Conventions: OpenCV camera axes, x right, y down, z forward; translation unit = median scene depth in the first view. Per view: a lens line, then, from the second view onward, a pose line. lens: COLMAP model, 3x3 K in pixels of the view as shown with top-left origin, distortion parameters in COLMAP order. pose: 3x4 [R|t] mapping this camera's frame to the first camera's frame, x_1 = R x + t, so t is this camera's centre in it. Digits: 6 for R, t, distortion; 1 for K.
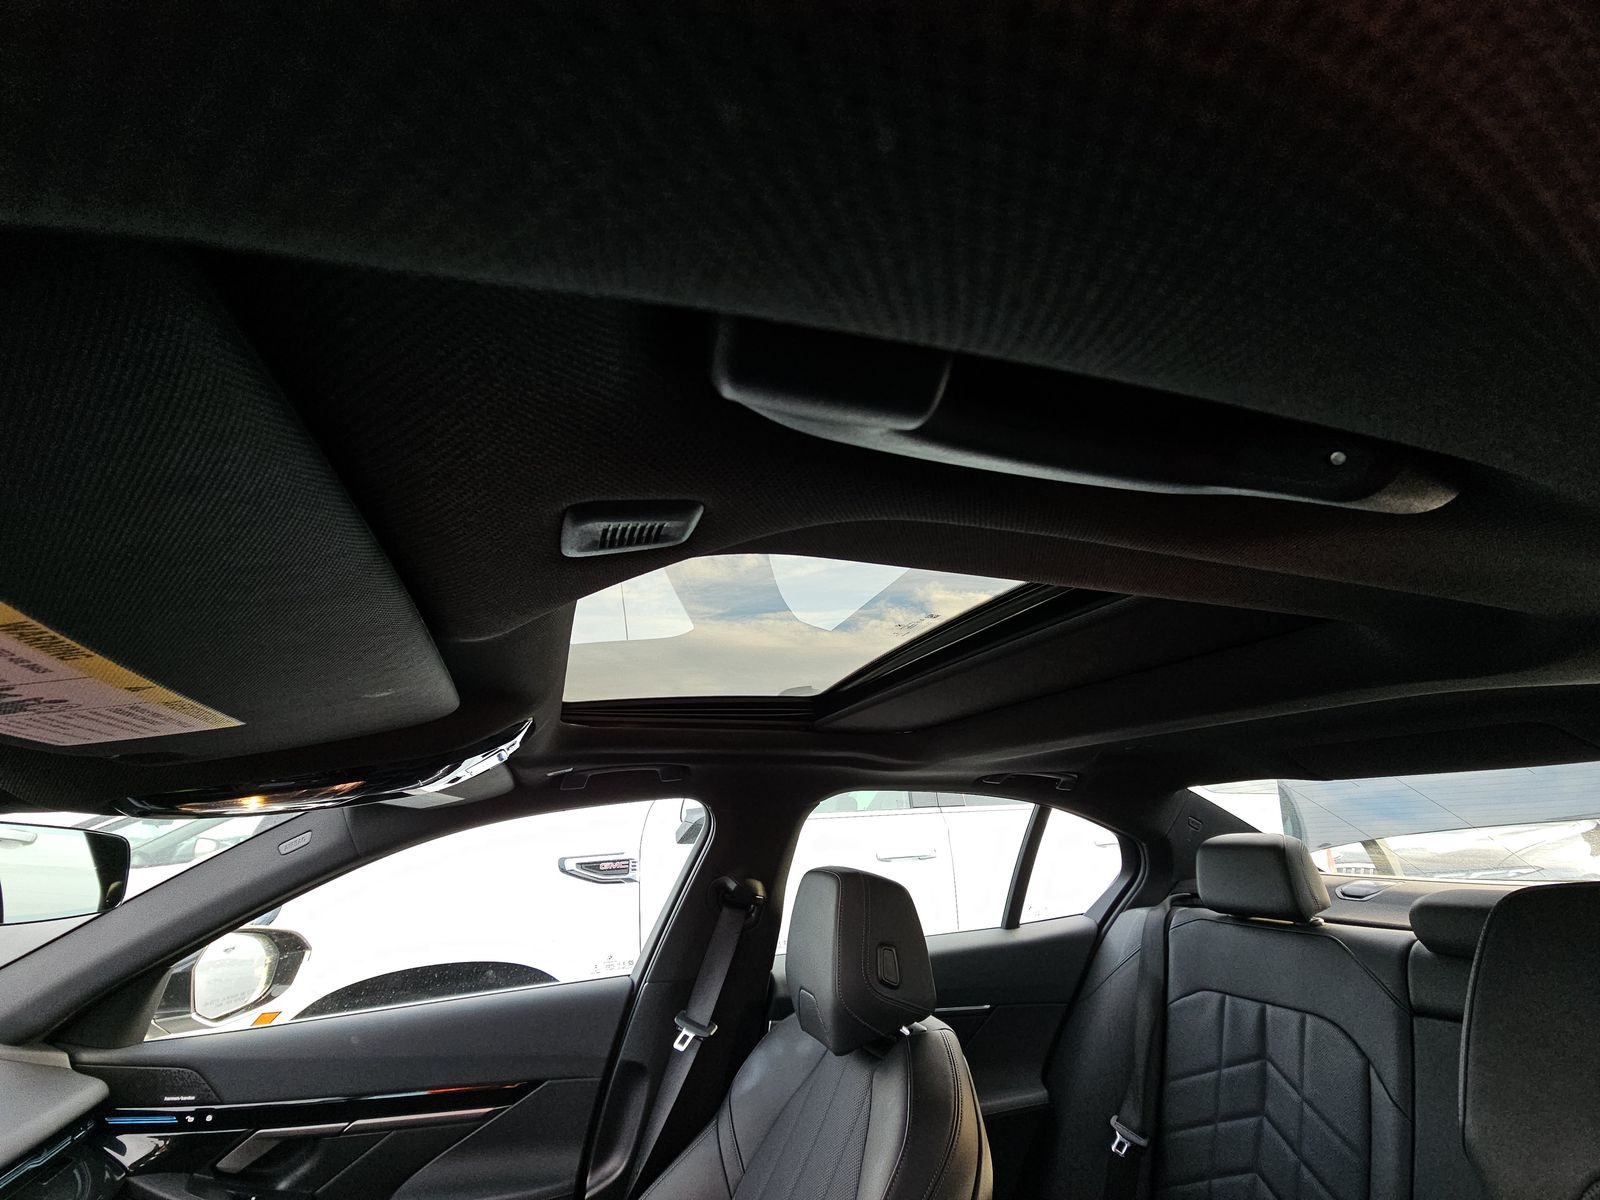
lens RADIAL K [[643.1, 0, 802.0], [0, 643.1, 598.3], [0, 0, 1]] dist [0.002741, -0.002746]
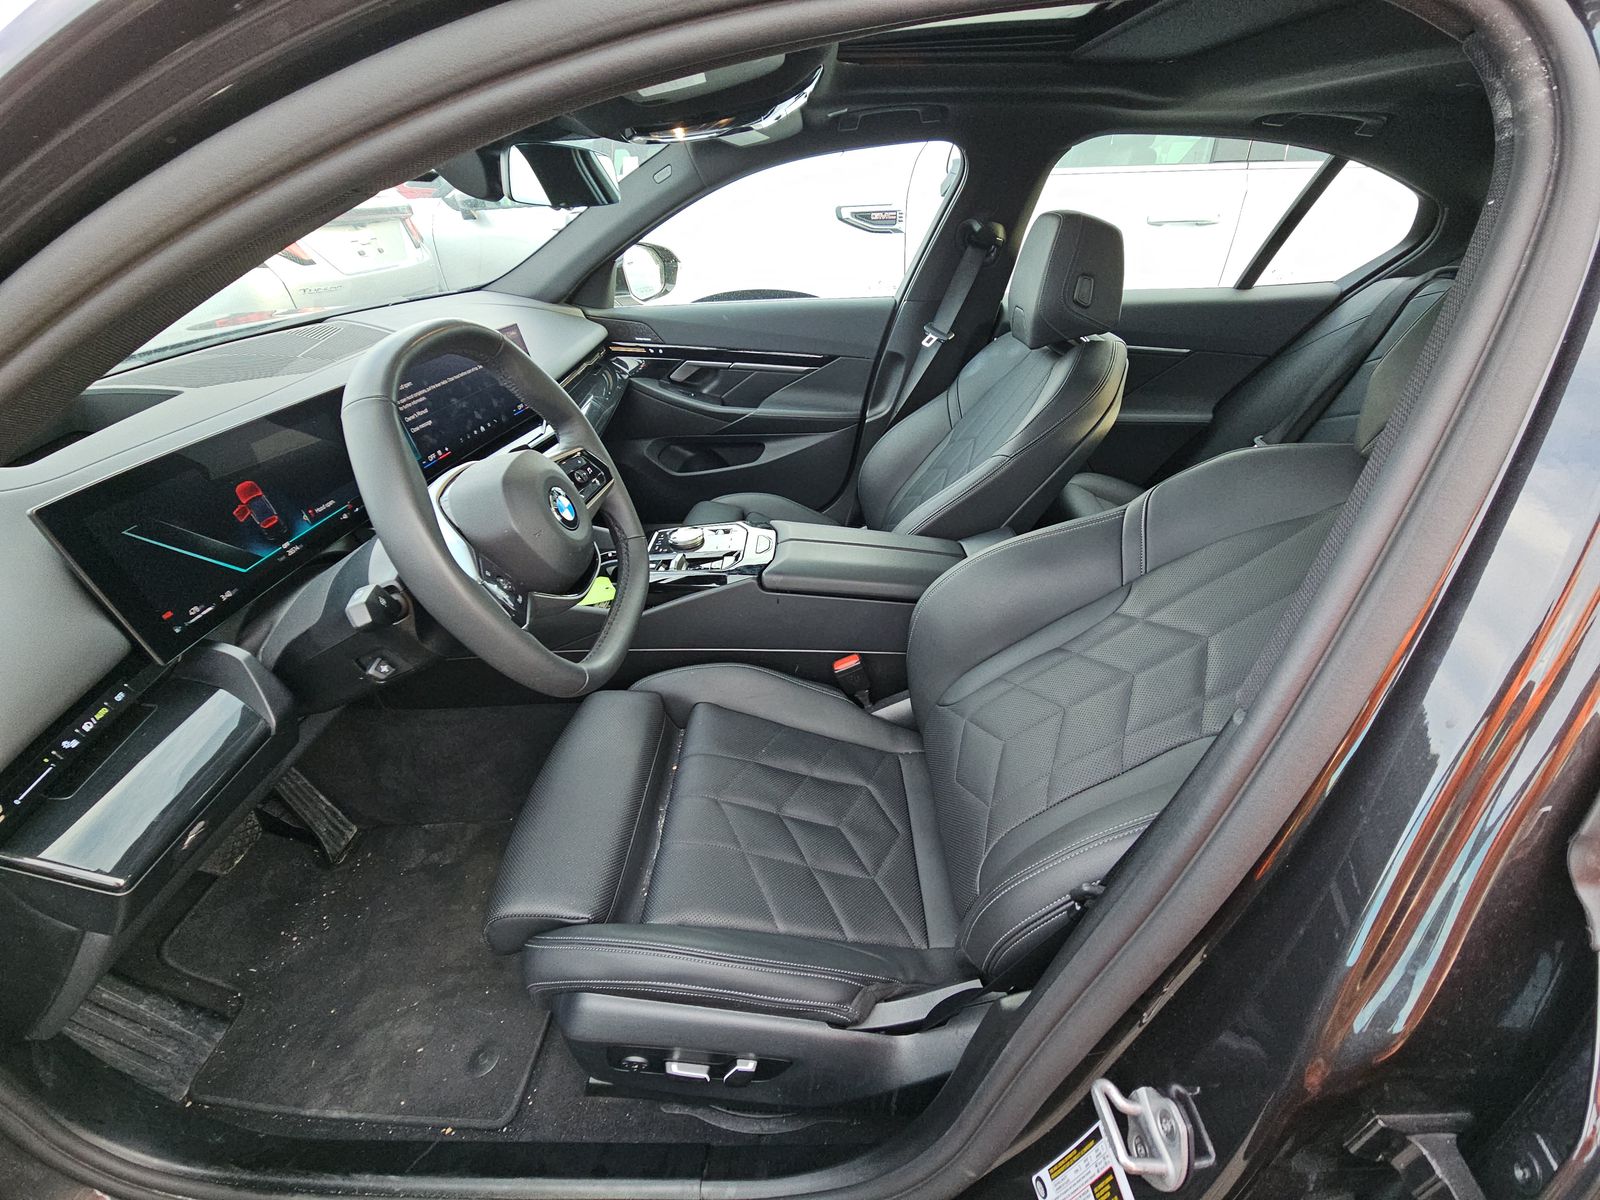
lens RADIAL K [[643.1, 0, 805.7], [0, 643.1, 598.7], [0, 0, 1]] dist [0.002741, -0.002746]
pose [[0.930927, 0.216317, -0.294249, 0.101914], [0.098742, 0.626615, 0.773048, -0.081671], [0.351604, -0.748706, 0.561973, -0.317975]]
